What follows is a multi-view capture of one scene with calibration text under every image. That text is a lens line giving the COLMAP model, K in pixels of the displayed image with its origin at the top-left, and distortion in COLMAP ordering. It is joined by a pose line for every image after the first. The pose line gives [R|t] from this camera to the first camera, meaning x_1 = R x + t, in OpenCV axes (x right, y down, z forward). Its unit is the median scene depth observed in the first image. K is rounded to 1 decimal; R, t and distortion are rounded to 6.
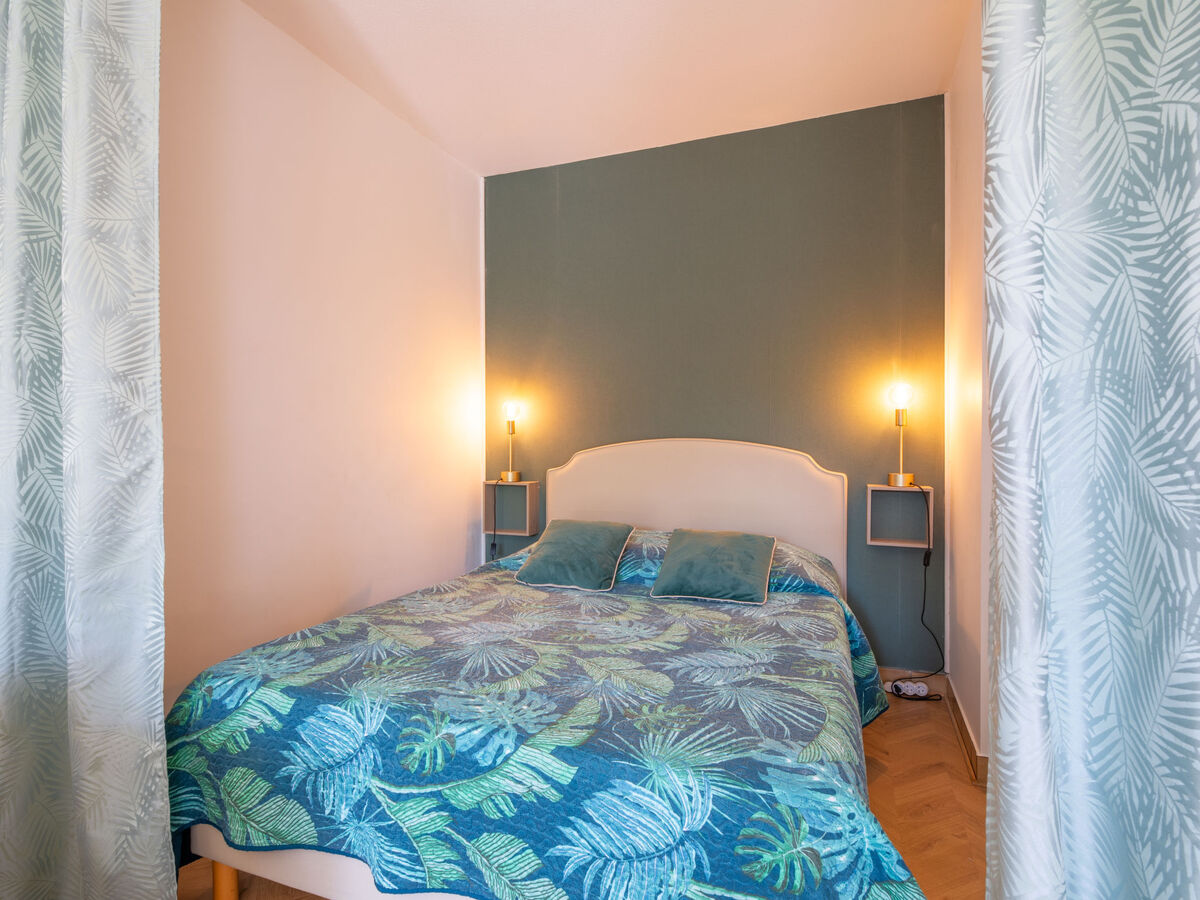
lens RADIAL K [[612.3, 0, 600.0], [0, 612.3, 450.0], [0, 0, 1]] dist [-0.000699, -0.000761]
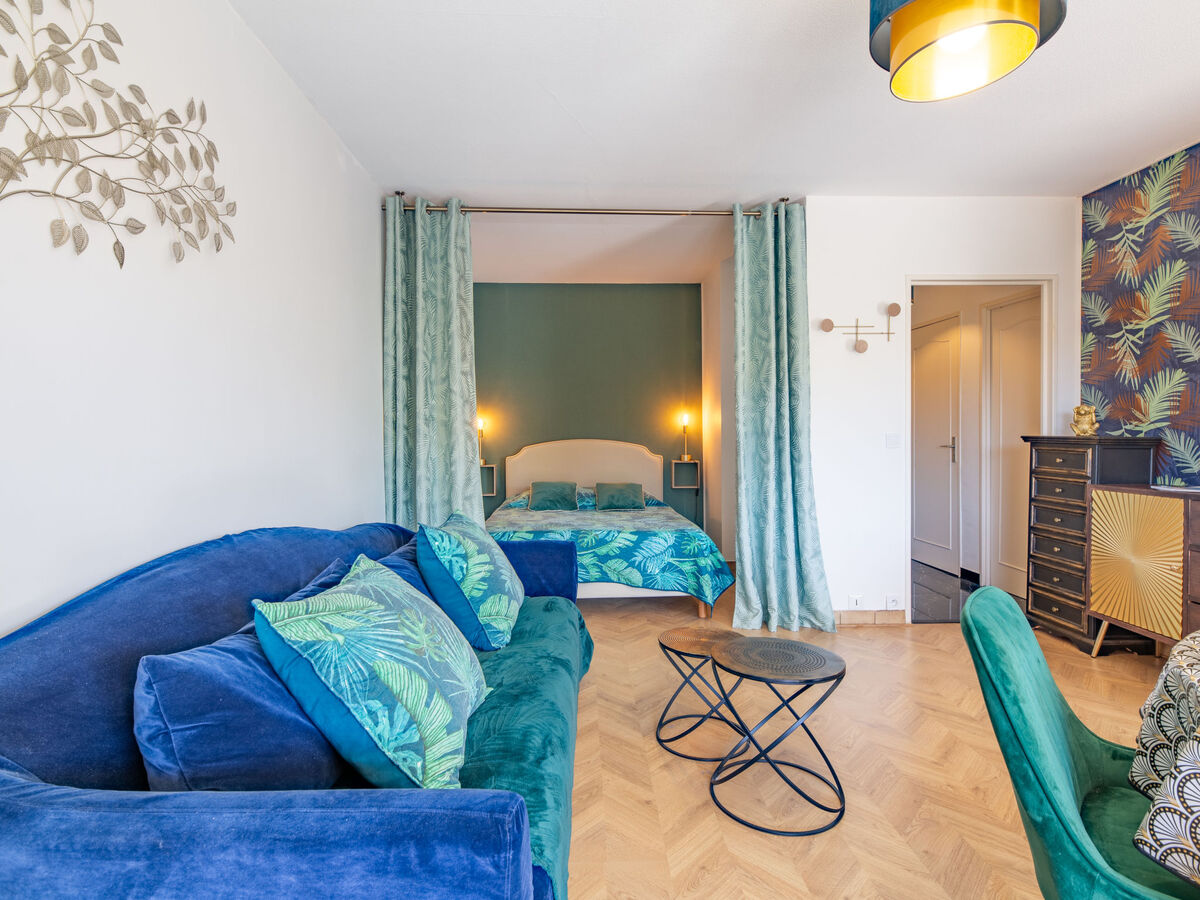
lens RADIAL K [[618.1, 0, 602.8], [0, 618.1, 442.4], [0, 0, 1]] dist [-0.001182, -0.000696]
pose [[0.915220, -0.011454, 0.402793, -1.380054], [0.009736, 0.999933, 0.006312, -0.045070], [-0.402838, -0.001855, 0.915270, -1.839593]]
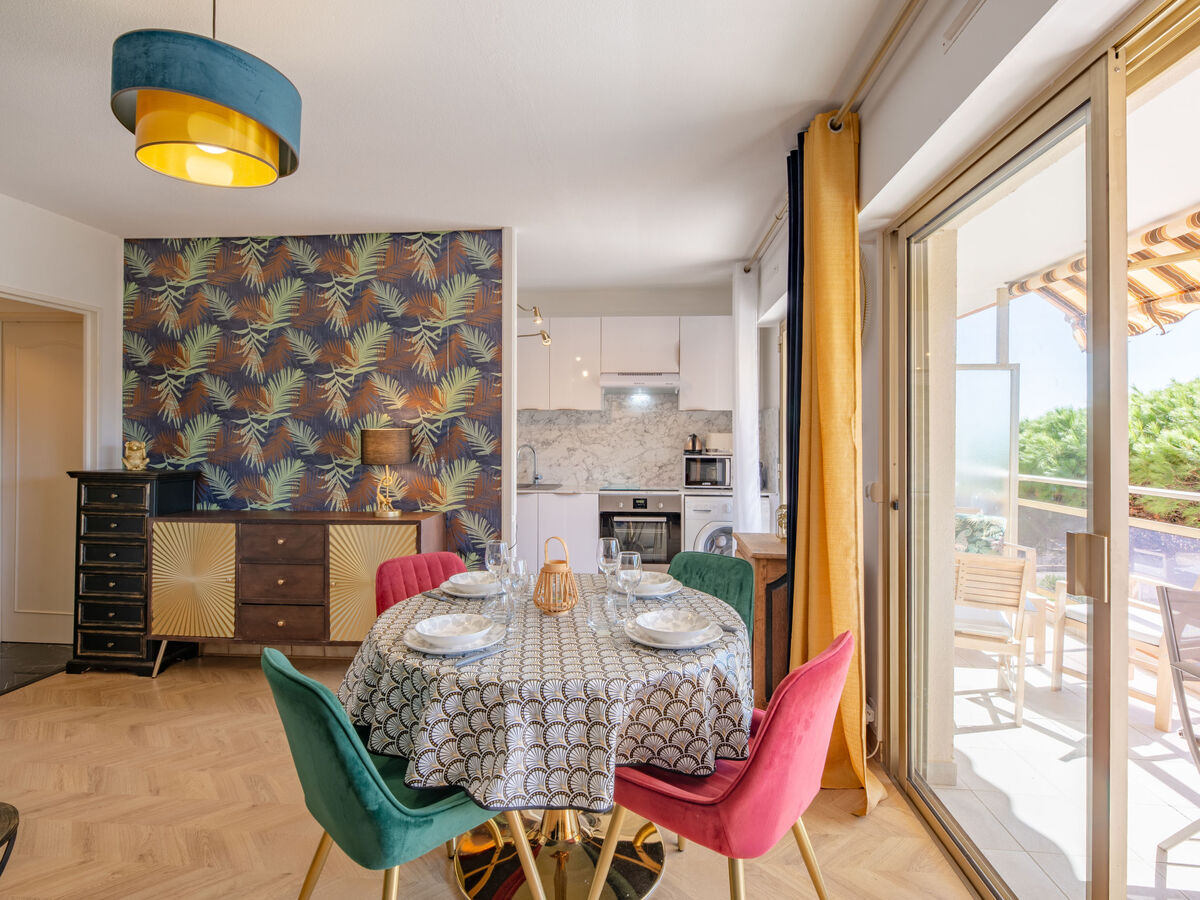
lens RADIAL K [[610.3, 0, 597.3], [0, 610.3, 437.6], [0, 0, 1]] dist [0.005503, 0.000261]
pose [[-0.280942, -0.003258, 0.959719, -1.671265], [0.002724, 0.999988, 0.004192, -0.193987], [-0.959721, 0.003792, -0.280930, -1.463162]]
